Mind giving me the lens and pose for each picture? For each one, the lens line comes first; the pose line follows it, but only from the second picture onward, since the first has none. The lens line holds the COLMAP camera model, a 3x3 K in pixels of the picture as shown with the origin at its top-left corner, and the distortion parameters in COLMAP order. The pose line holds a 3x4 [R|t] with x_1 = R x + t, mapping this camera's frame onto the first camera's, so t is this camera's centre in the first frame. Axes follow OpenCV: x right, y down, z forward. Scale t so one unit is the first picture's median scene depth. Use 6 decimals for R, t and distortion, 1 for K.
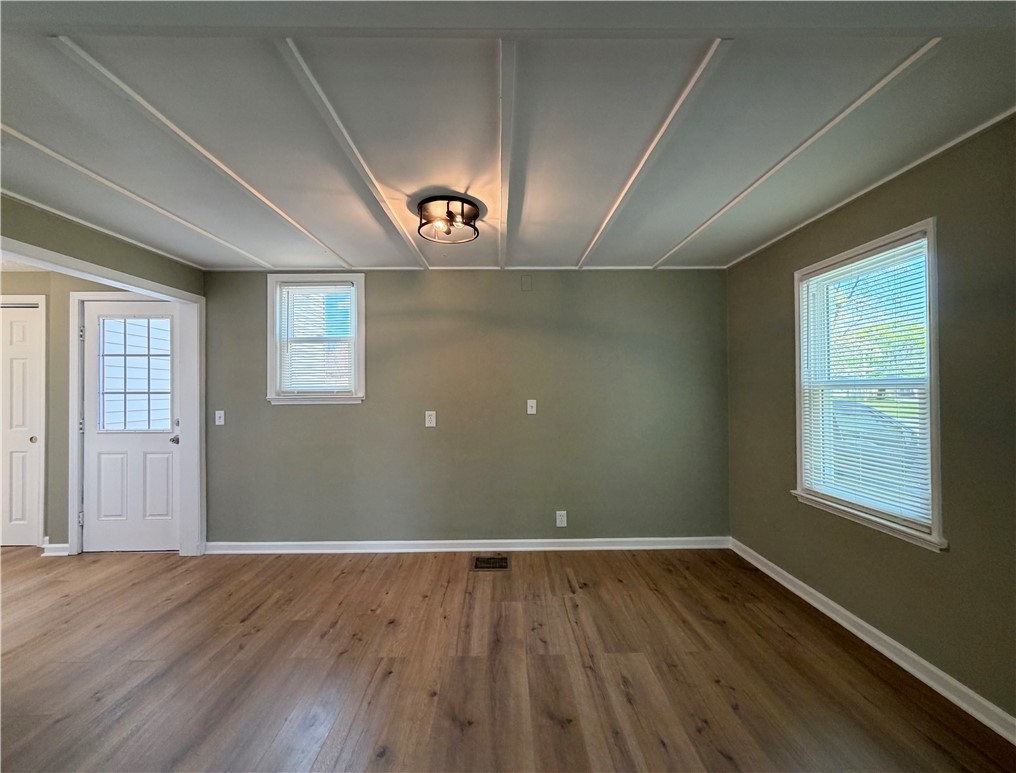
lens RADIAL K [[412.2, 0, 505.6], [0, 412.2, 387.5], [0, 0, 1]] dist [-0.000917, 0.000298]
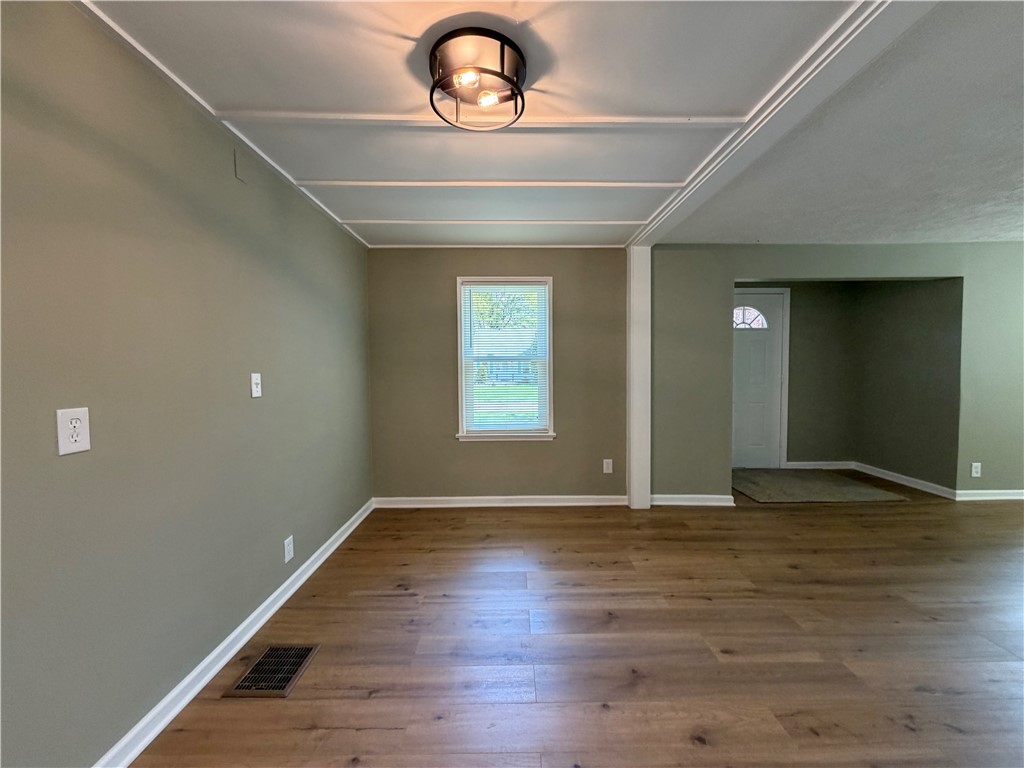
lens RADIAL K [[411.3, 0, 513.5], [0, 411.3, 385.1], [0, 0, 1]] dist [0.010099, -0.001791]
pose [[-0.010339, -0.035439, 0.999318, -0.545684], [-0.001747, 0.999371, 0.035423, 0.026269], [-0.999945, -0.001379, -0.010394, 0.651252]]
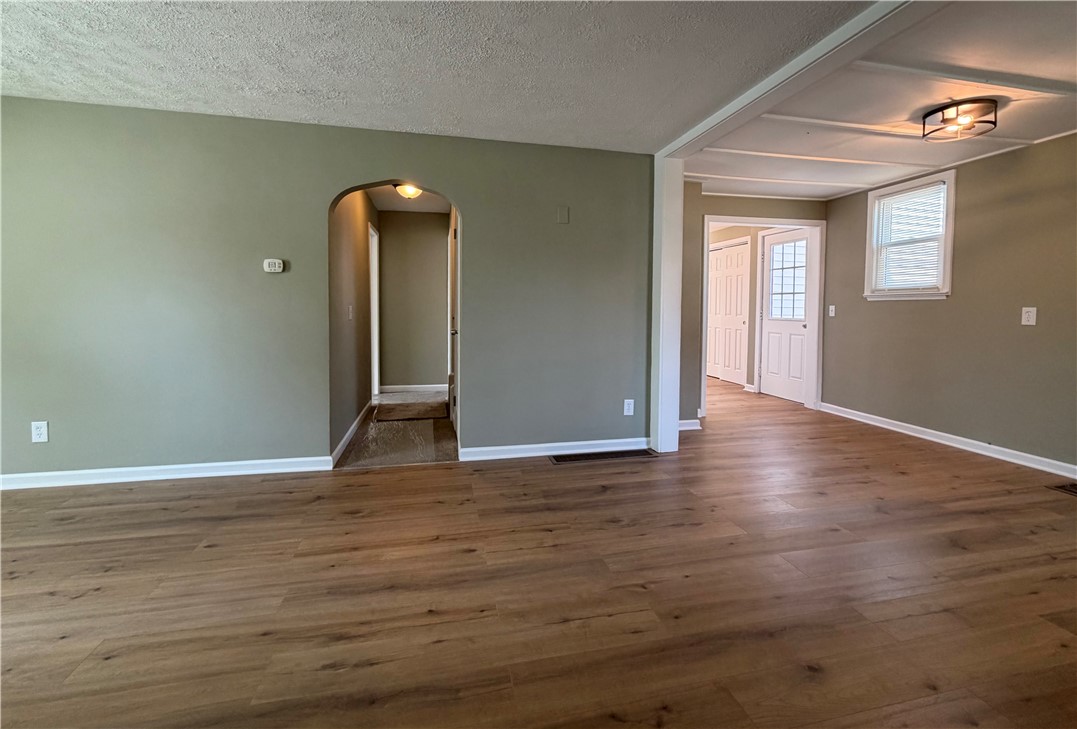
lens RADIAL K [[471.0, 0, 544.3], [0, 471.0, 326.0], [0, 0, 1]] dist [-0.000988, 0.000742]
pose [[0.219735, 0.045366, -0.974504, 0.584474], [0.000367, 0.998914, 0.046585, 0.051553], [0.975559, -0.010594, 0.219480, -0.234208]]
